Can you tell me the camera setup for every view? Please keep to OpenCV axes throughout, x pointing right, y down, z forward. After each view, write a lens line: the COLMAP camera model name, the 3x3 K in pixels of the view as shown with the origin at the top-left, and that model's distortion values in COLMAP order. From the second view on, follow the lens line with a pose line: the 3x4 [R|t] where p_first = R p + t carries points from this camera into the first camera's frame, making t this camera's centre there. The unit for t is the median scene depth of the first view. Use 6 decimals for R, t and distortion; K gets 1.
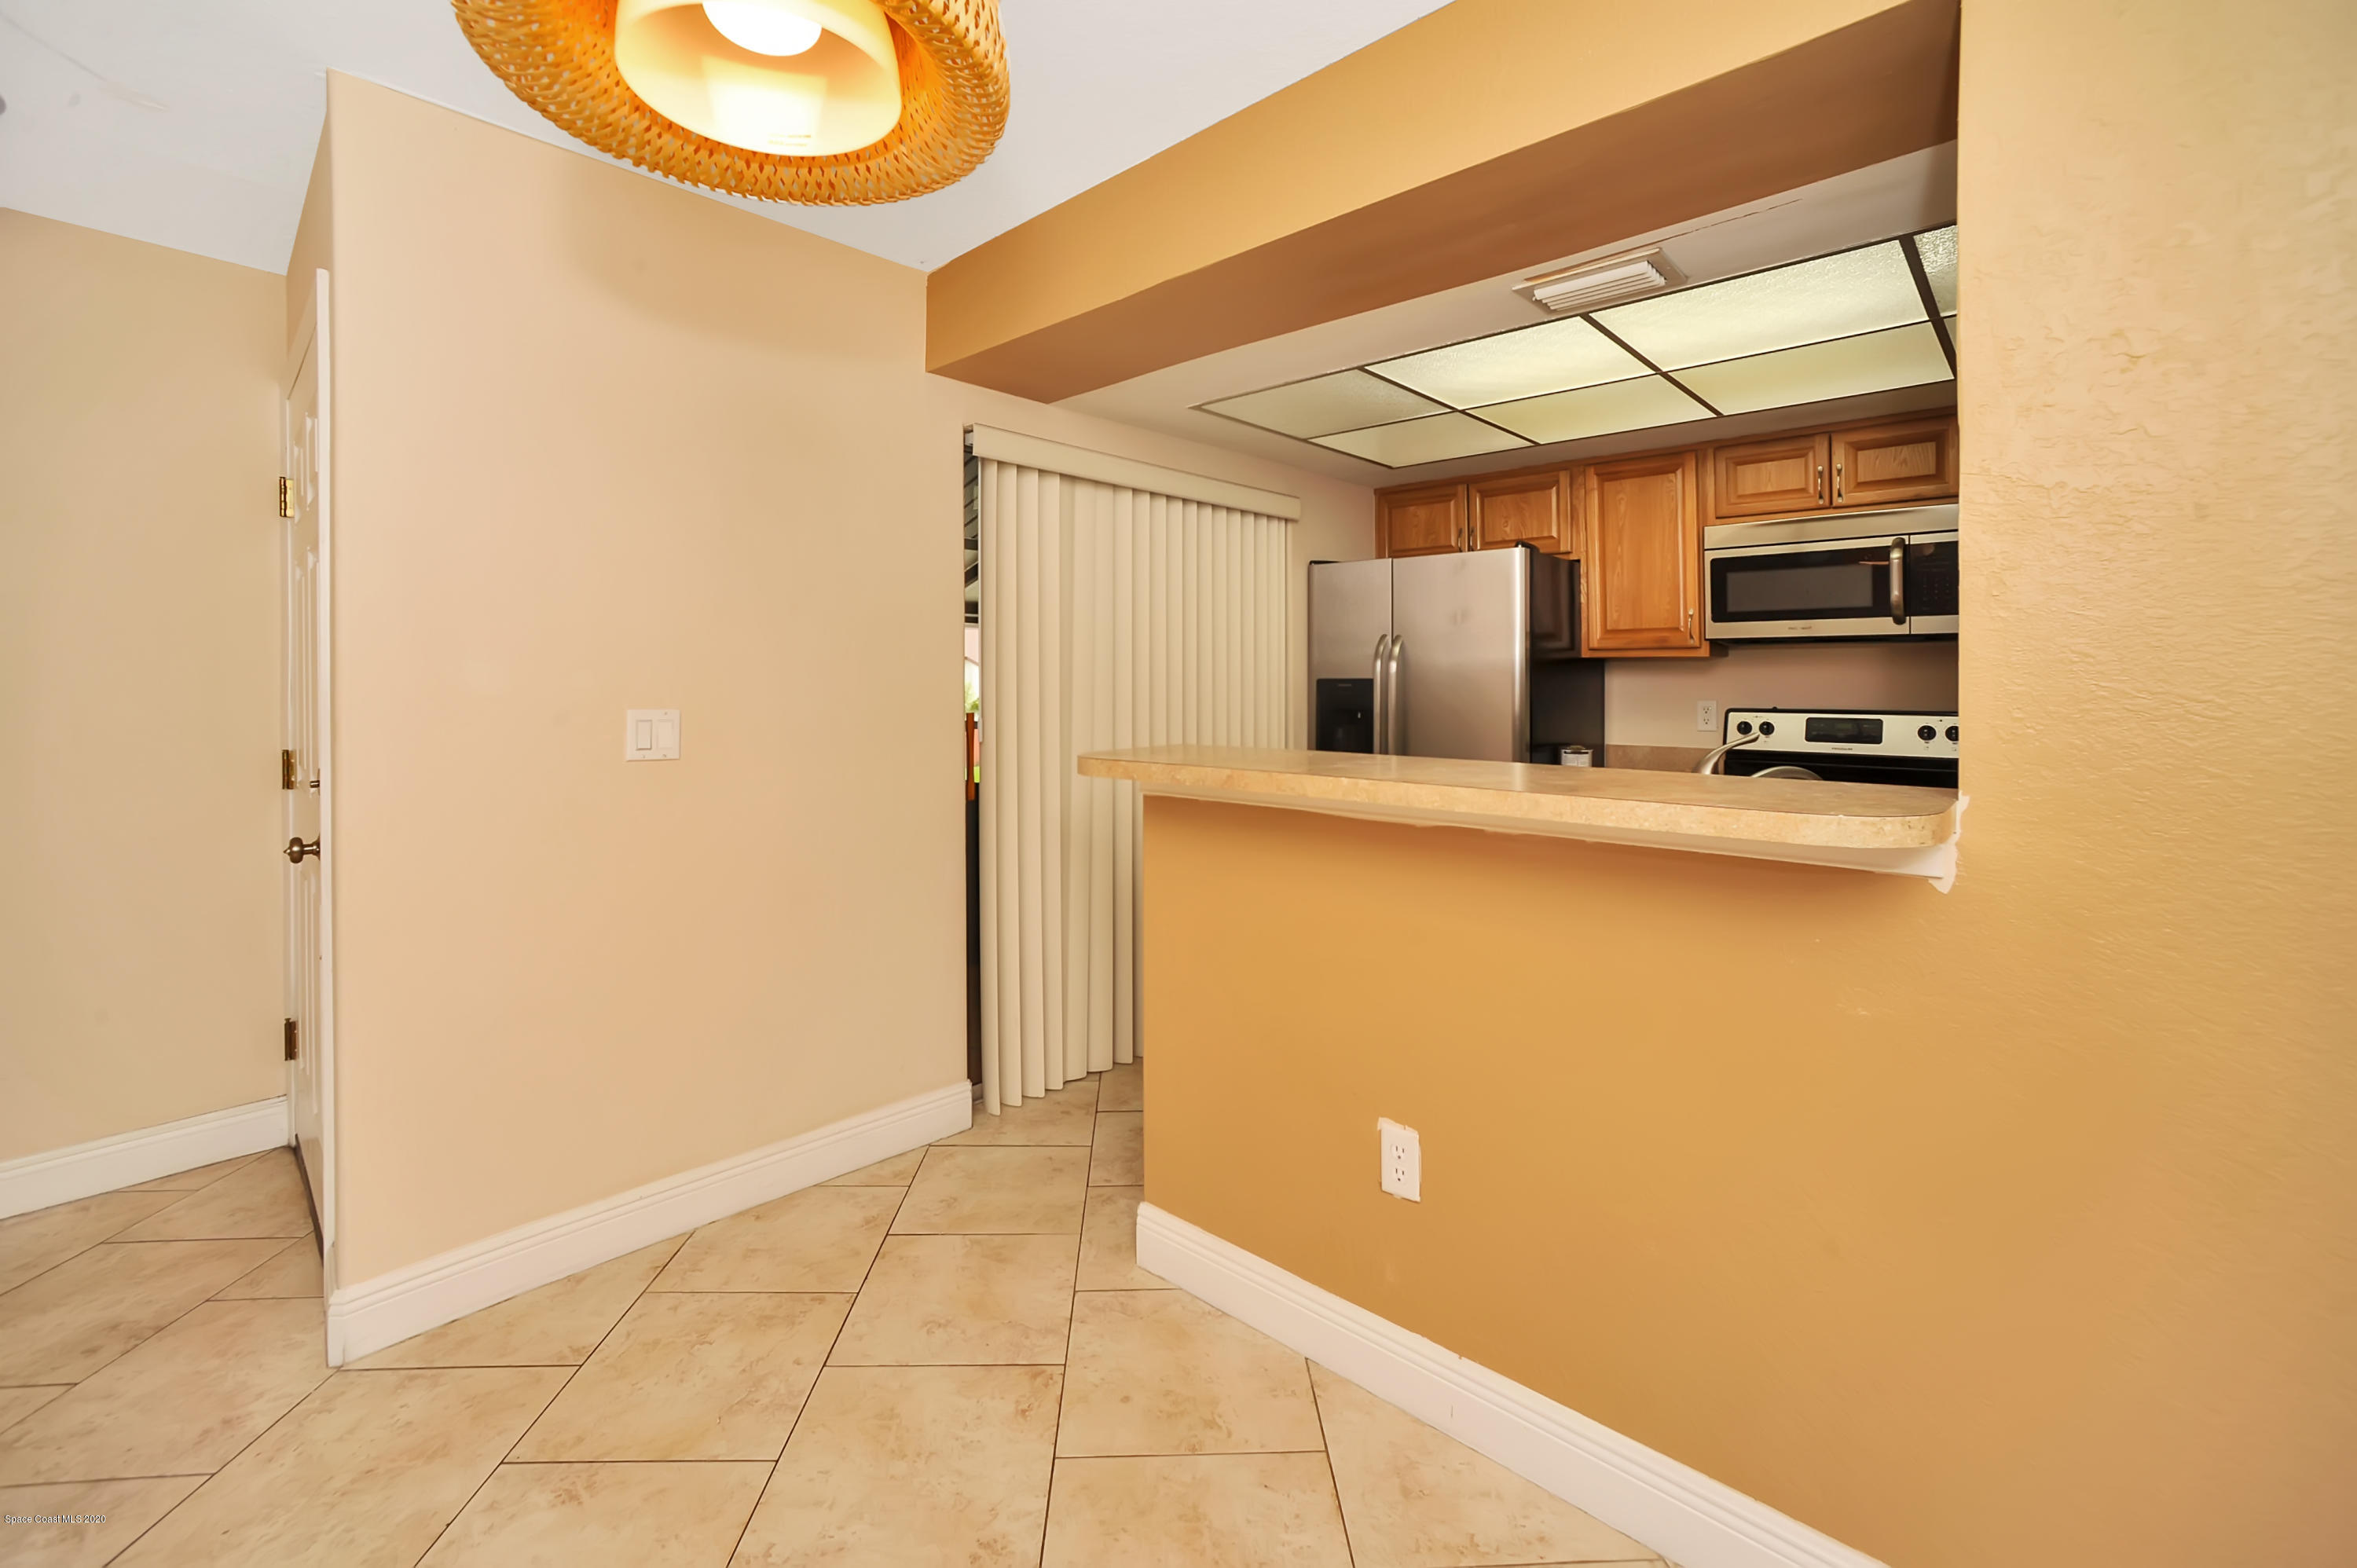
lens RADIAL K [[996.3, 0, 1187.6], [0, 996.3, 672.9], [0, 0, 1]] dist [-0.070060, 0.035108]
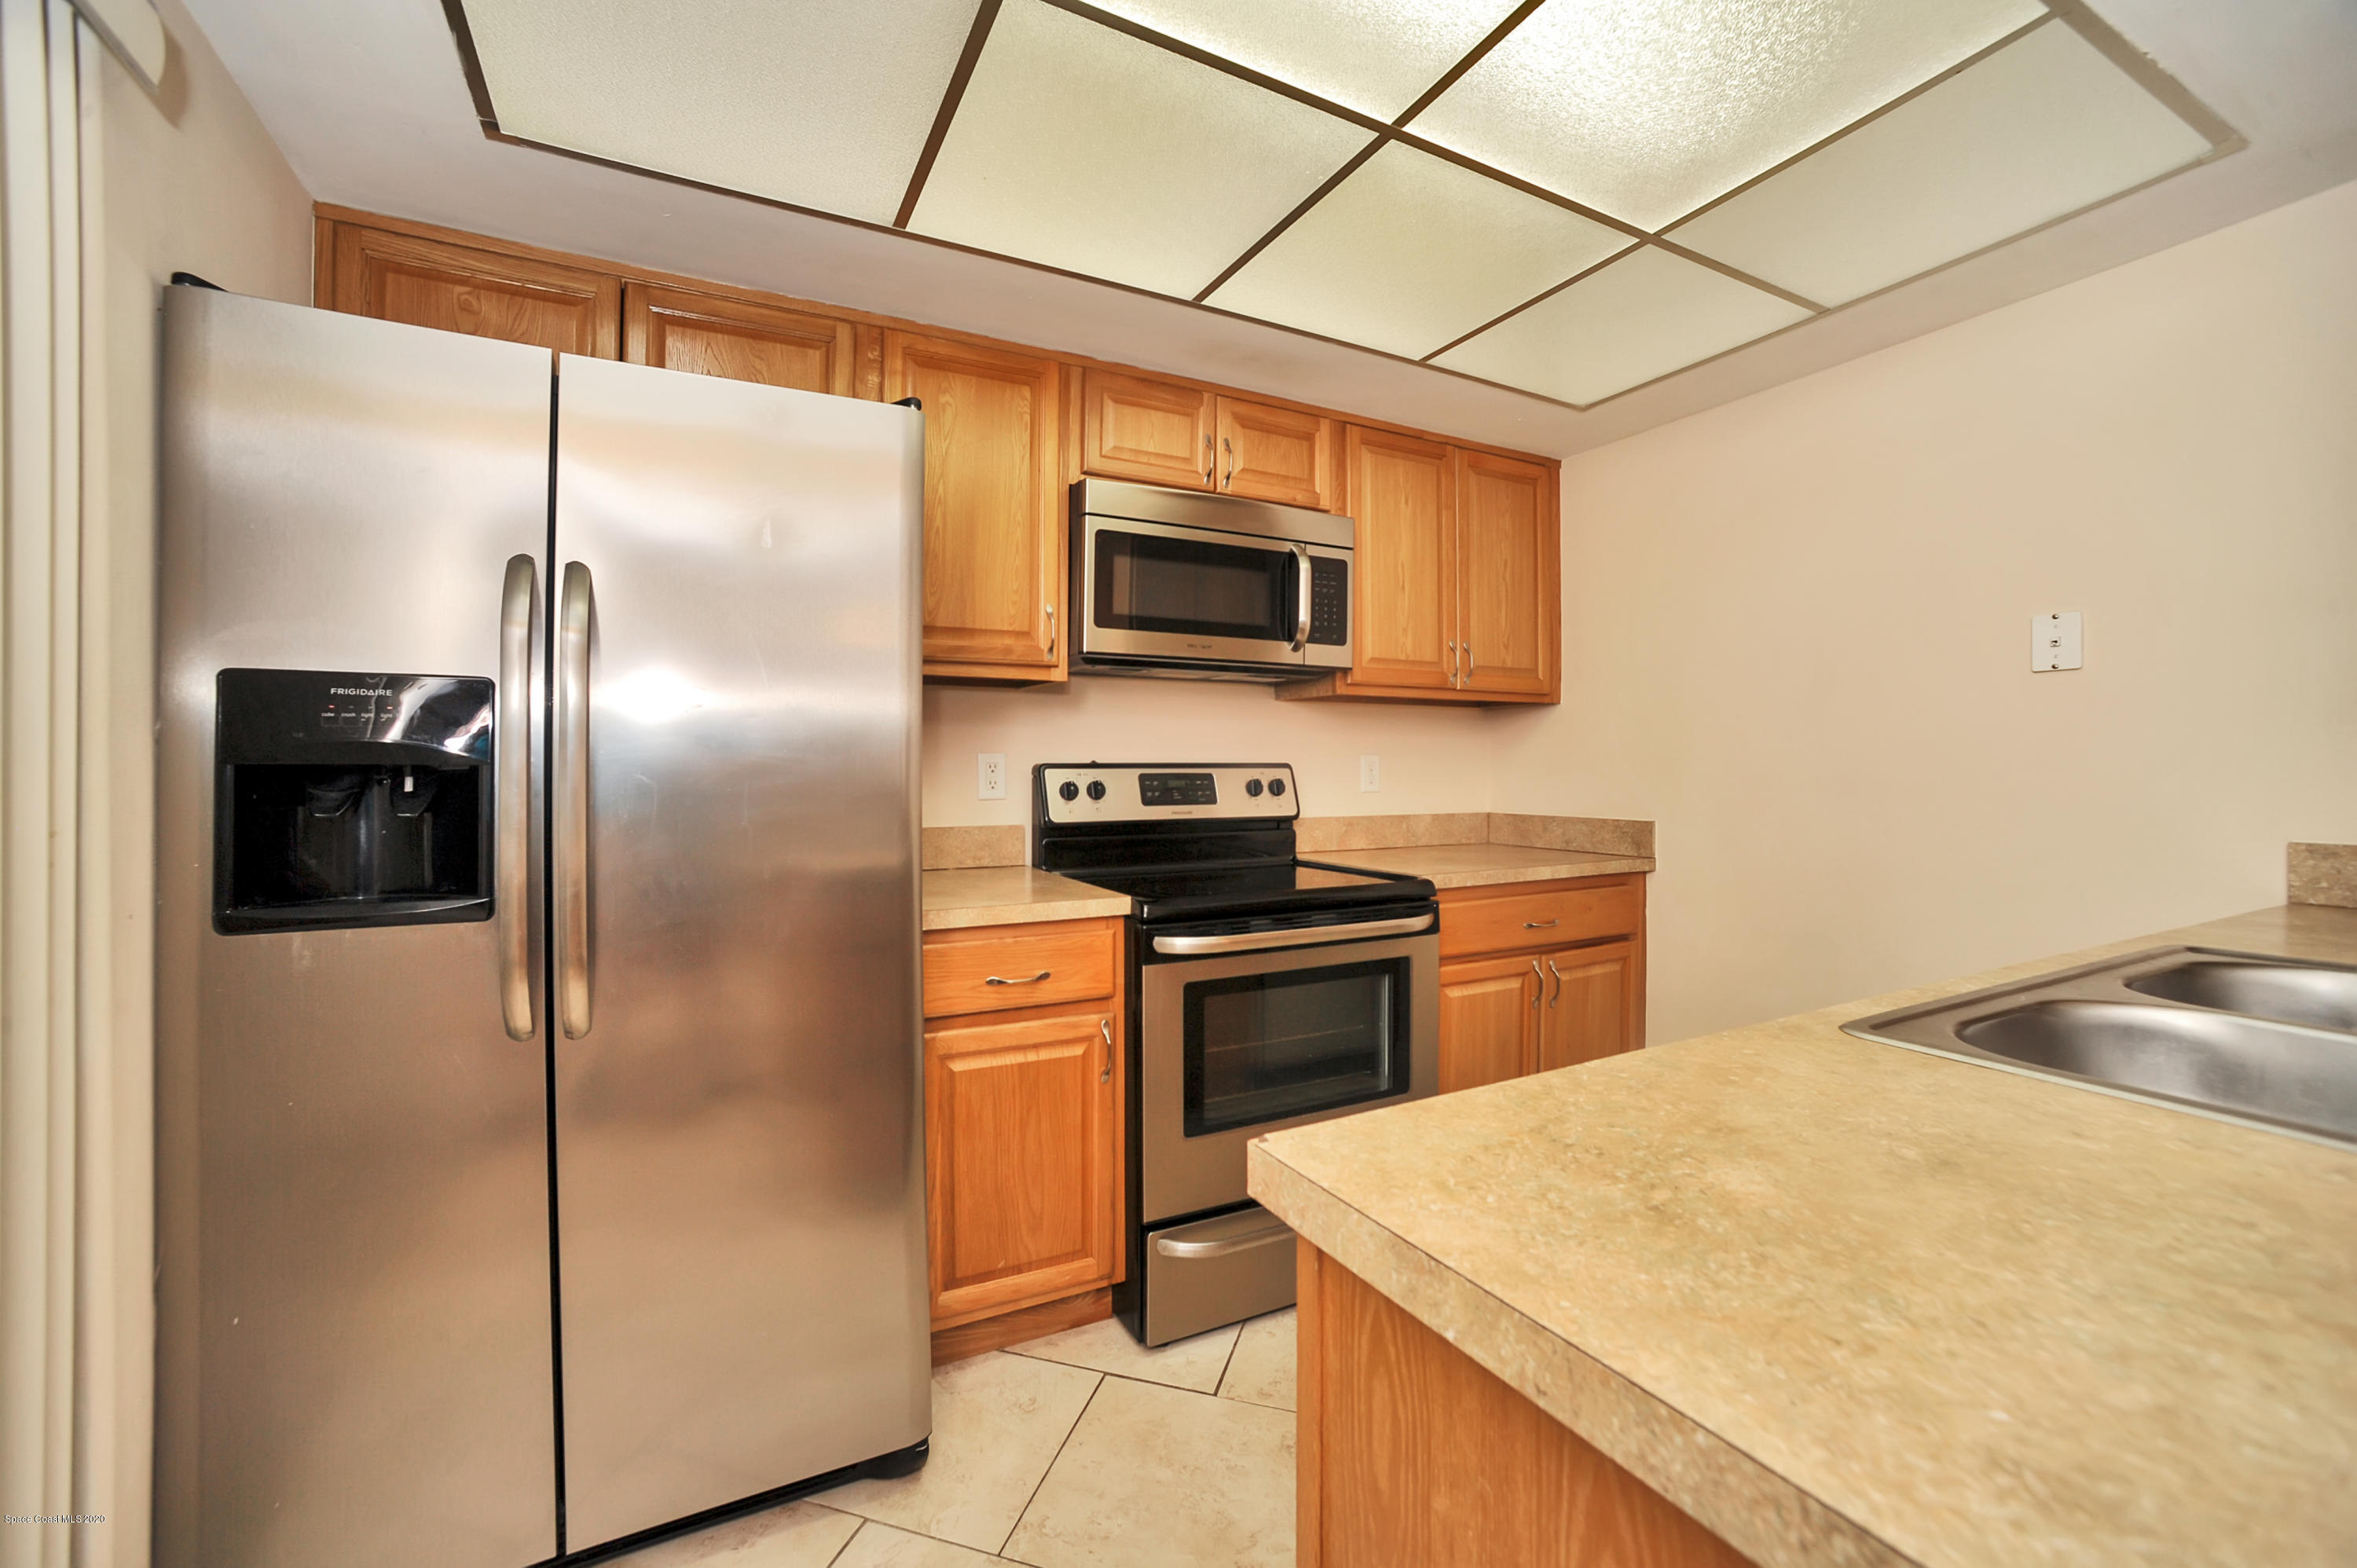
lens RADIAL K [[948.8, 0, 1165.1], [0, 948.8, 762.9], [0, 0, 1]] dist [-0.061754, 0.029398]
pose [[0.338273, 0.000229, 0.941048, -0.039175], [-0.003227, 0.999994, 0.000917, 0.038439], [-0.941042, -0.003347, 0.338272, 0.763128]]
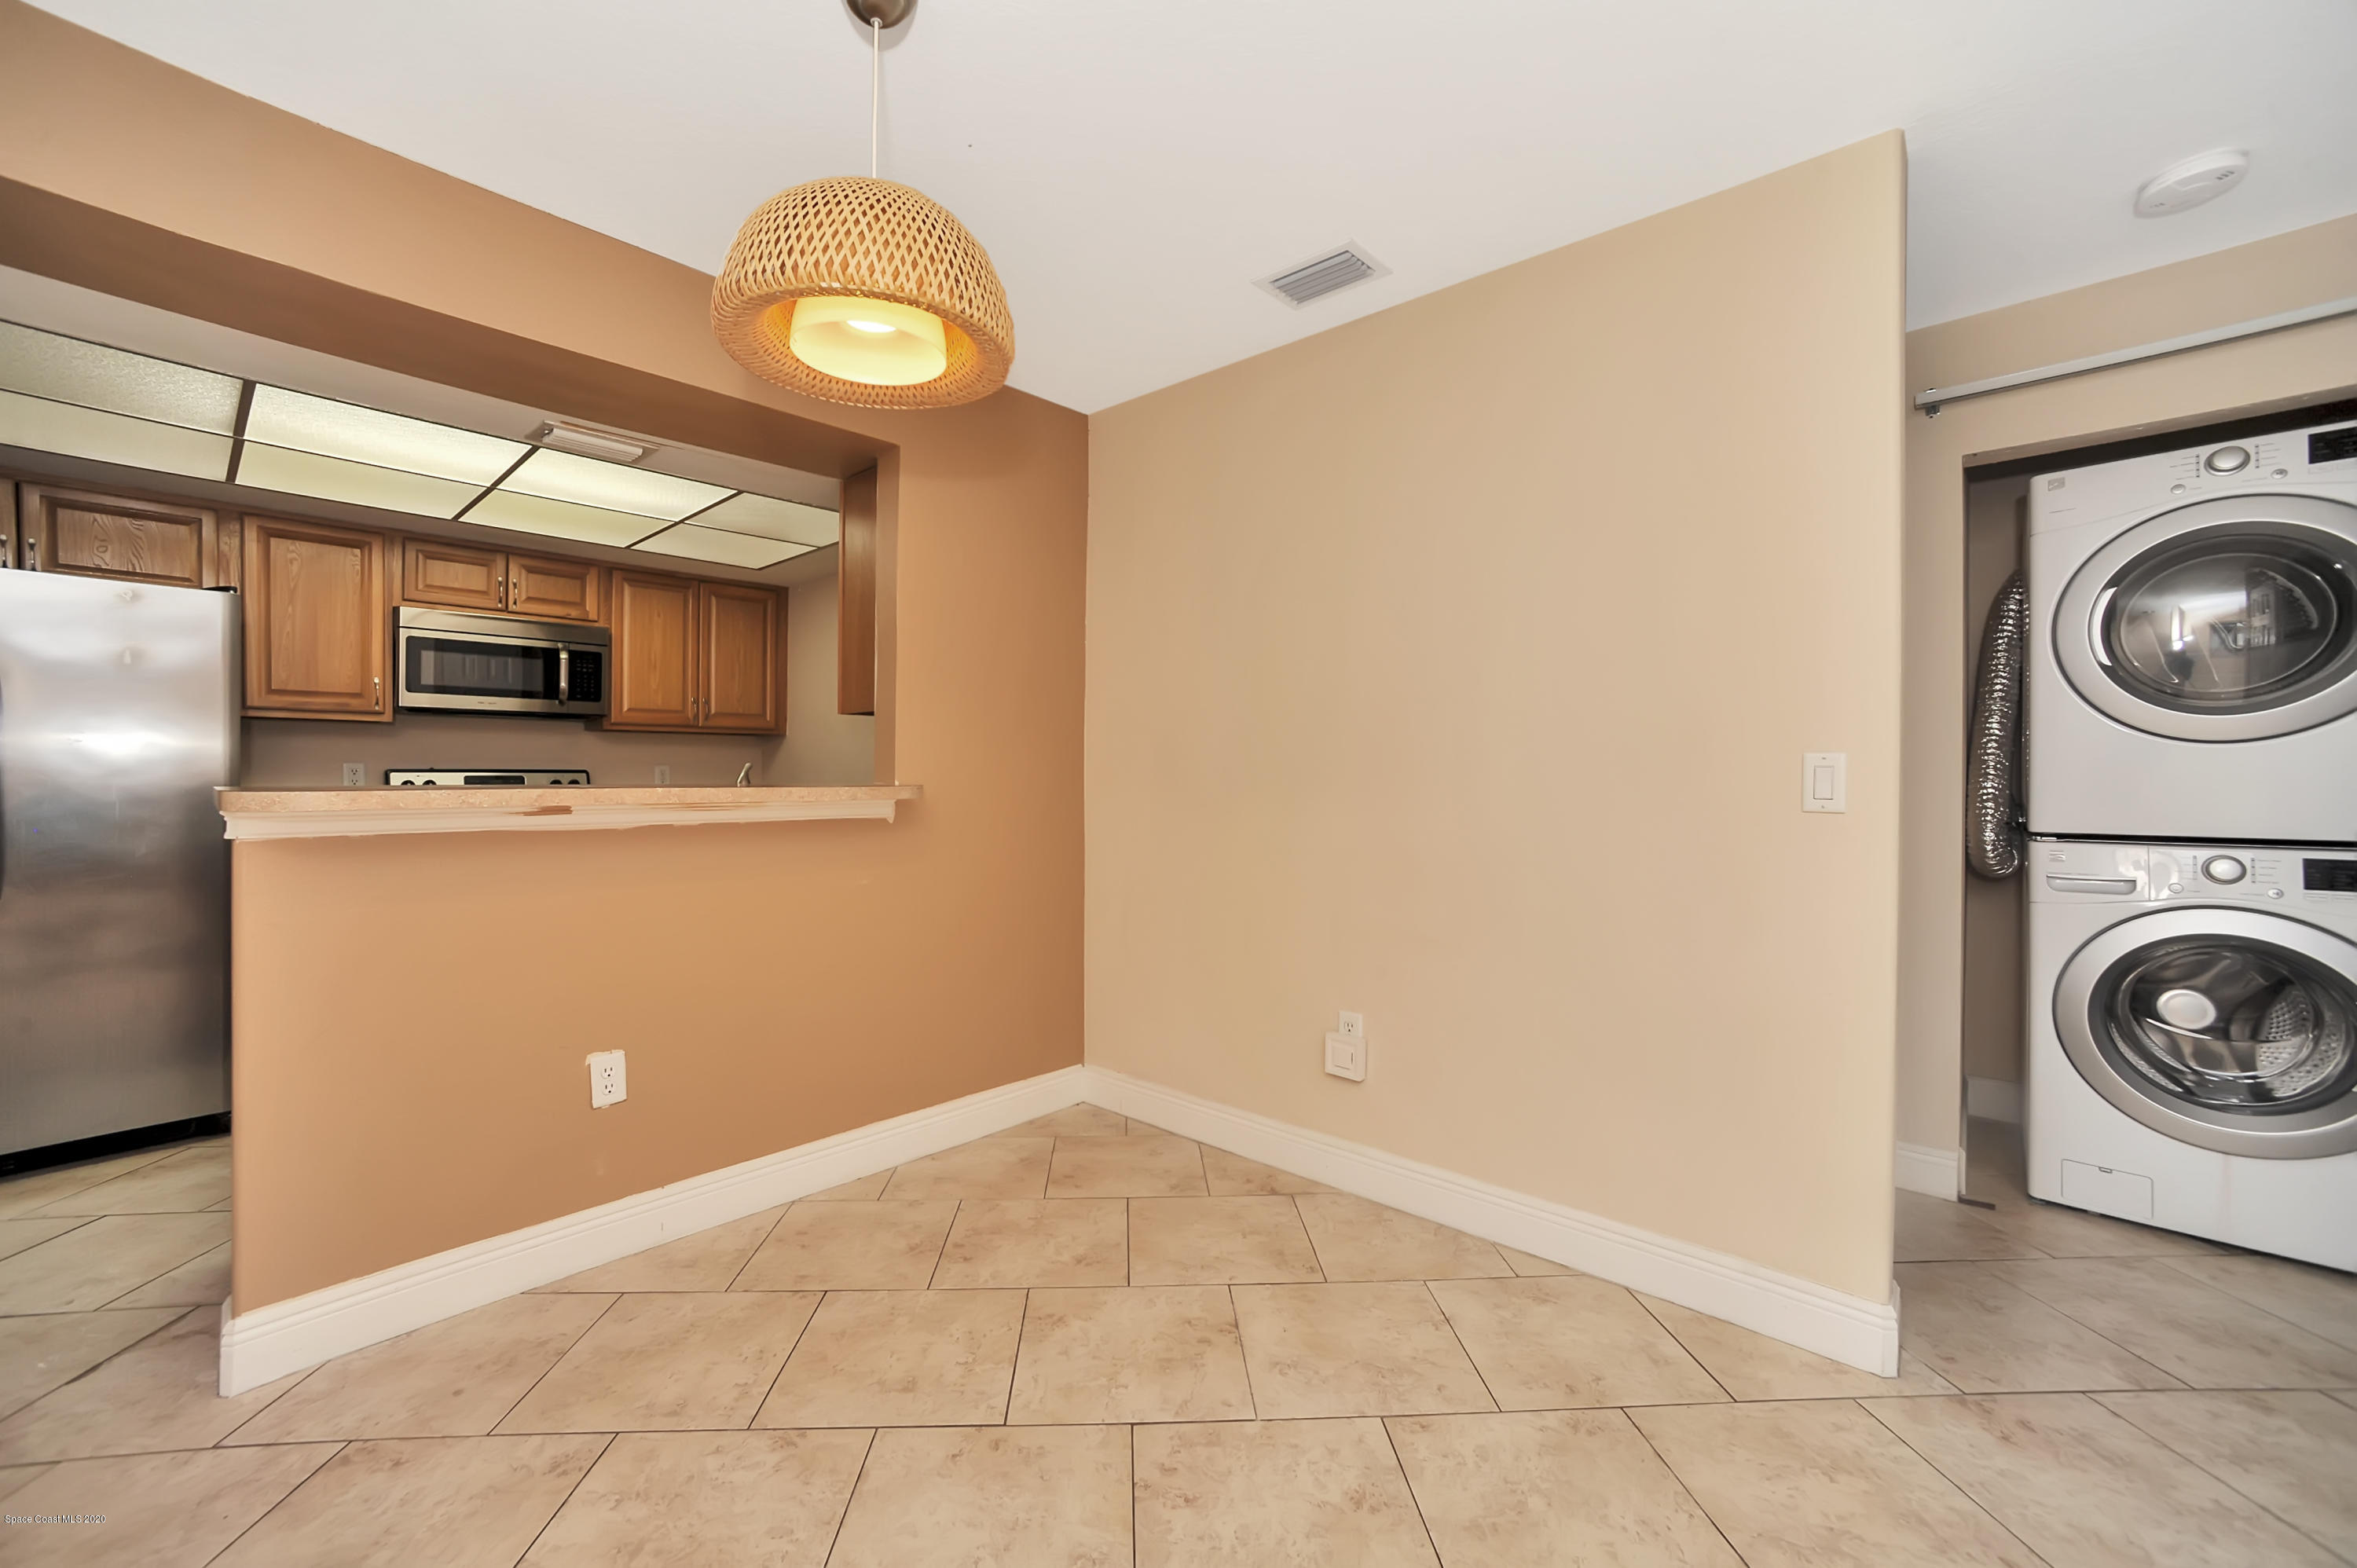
lens RADIAL K [[941.9, 0, 1170.1], [0, 941.9, 804.0], [0, 0, 1]] dist [-0.060227, 0.028739]
pose [[-0.021394, -0.031536, 0.999274, -0.567133], [-0.008714, 0.999470, 0.031356, 0.038937], [-0.999733, -0.008037, -0.021658, 0.135841]]
